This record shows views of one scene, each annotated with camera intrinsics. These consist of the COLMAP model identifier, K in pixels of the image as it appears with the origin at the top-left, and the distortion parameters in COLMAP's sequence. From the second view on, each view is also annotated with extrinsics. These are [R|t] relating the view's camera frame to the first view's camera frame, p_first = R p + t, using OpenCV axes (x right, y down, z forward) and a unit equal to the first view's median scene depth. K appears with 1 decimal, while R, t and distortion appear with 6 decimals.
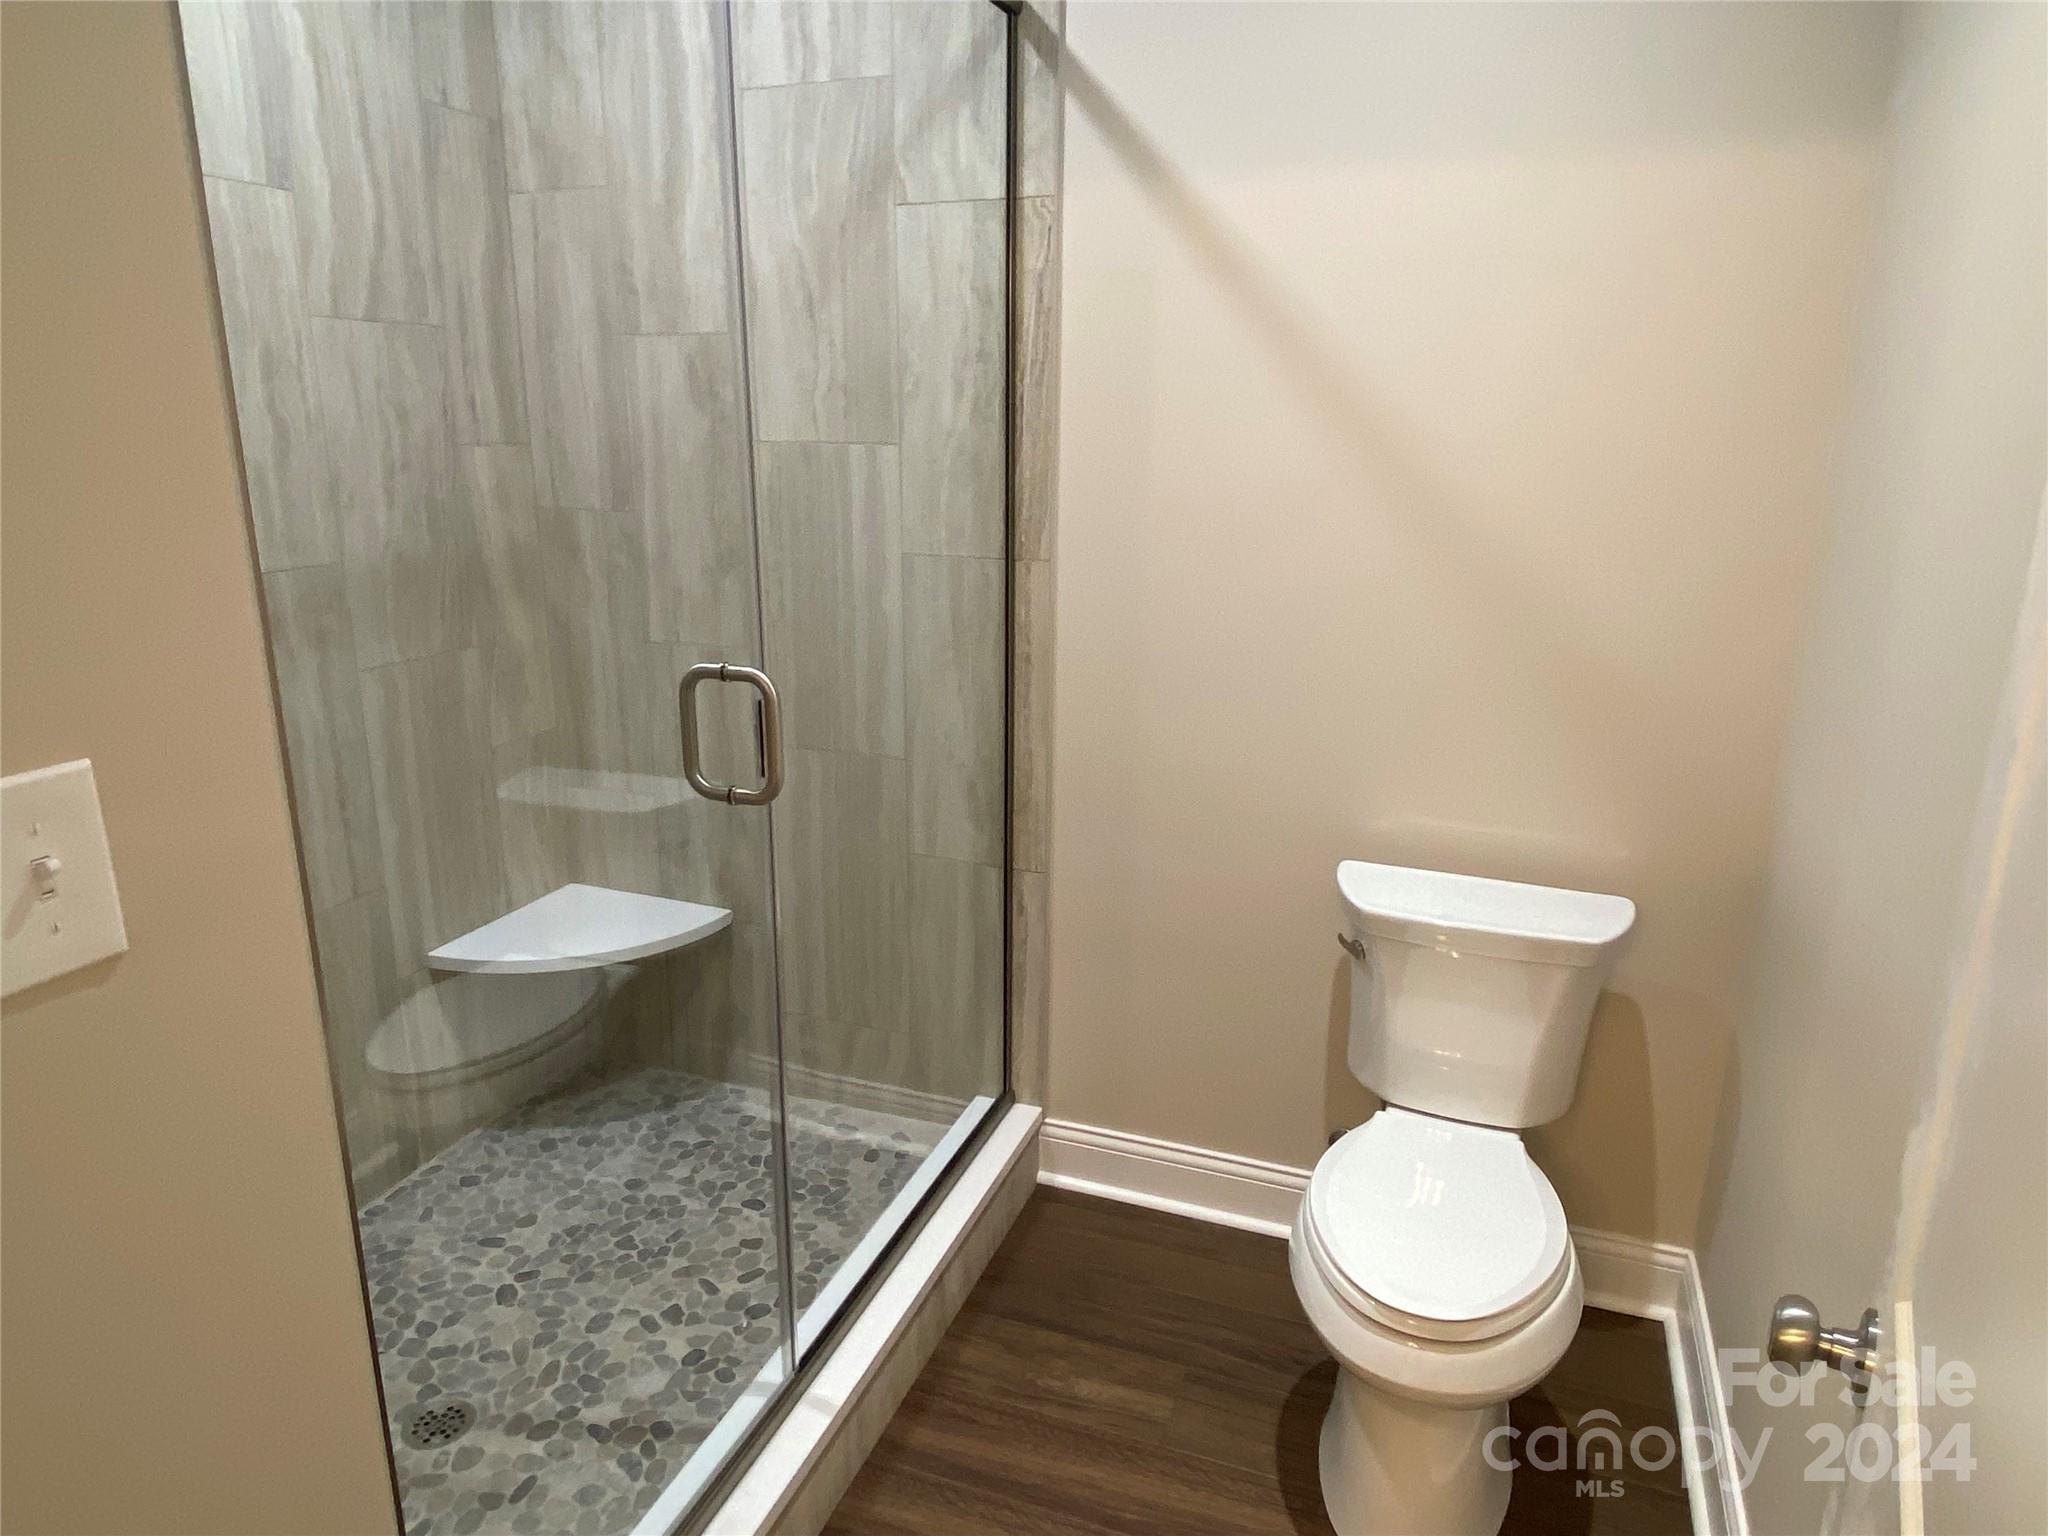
lens RADIAL K [[1308.0, 0, 1005.8], [0, 1308.0, 770.7], [0, 0, 1]] dist [0.036185, -0.029433]
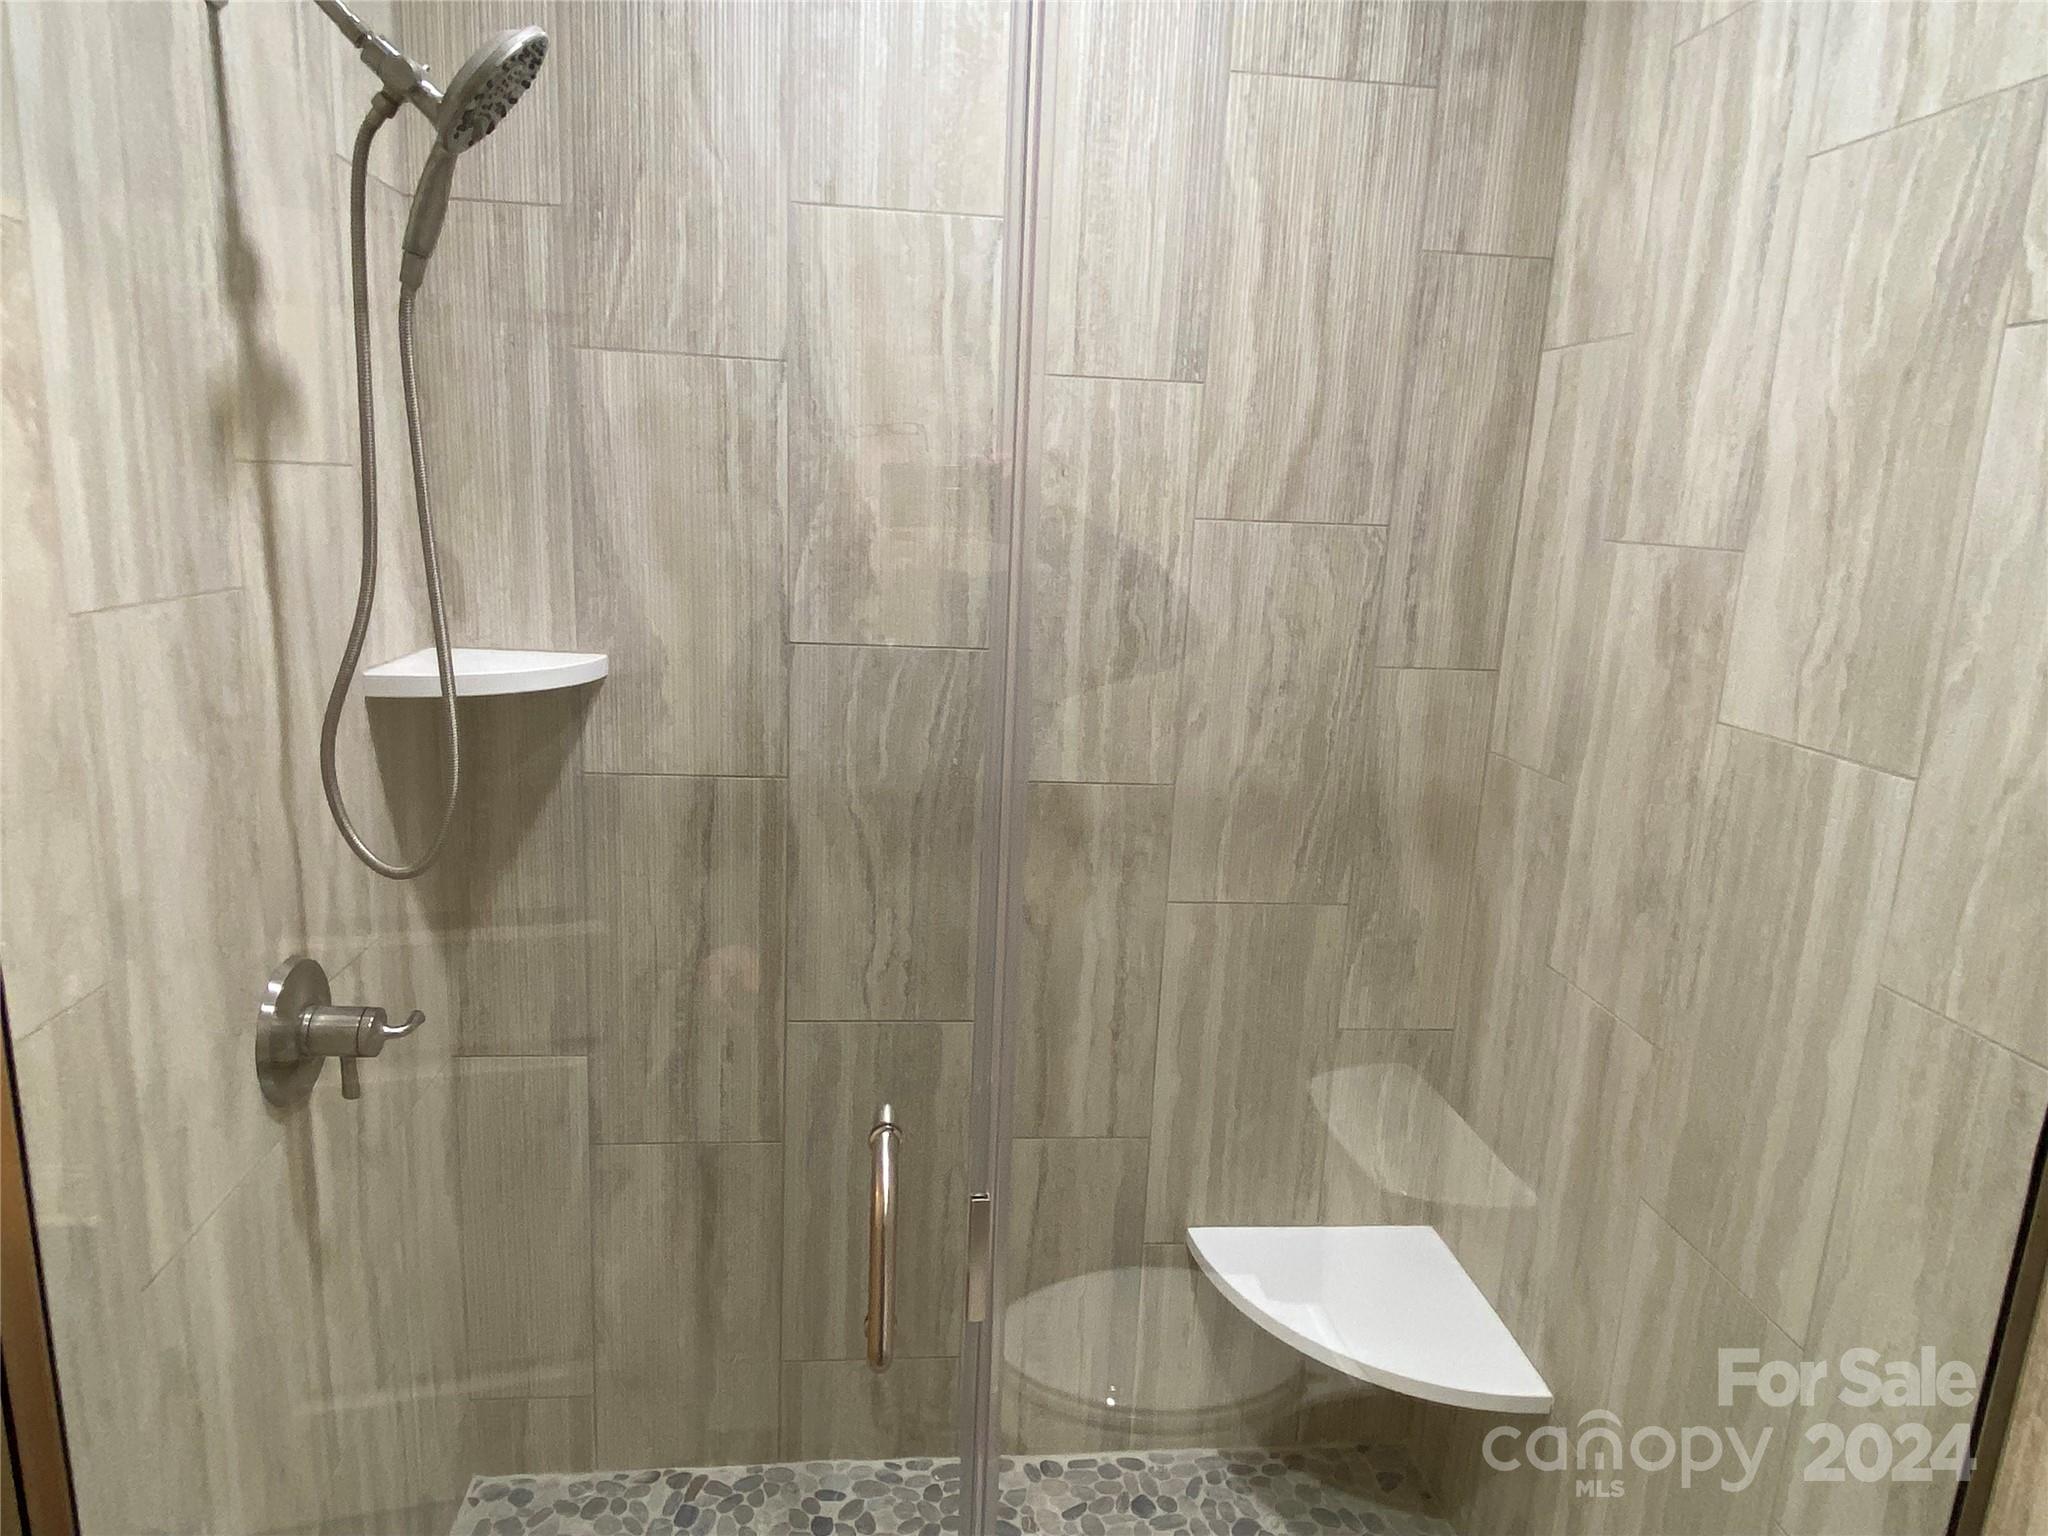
lens RADIAL K [[1308.0, 0, 1019.6], [0, 1308.0, 773.9], [0, 0, 1]] dist [0.036185, -0.029433]
pose [[0.443699, 0.205409, -0.872318, 0.206228], [-0.271004, 0.958559, 0.087873, -0.197983], [0.854218, 0.197412, 0.480979, 0.445966]]
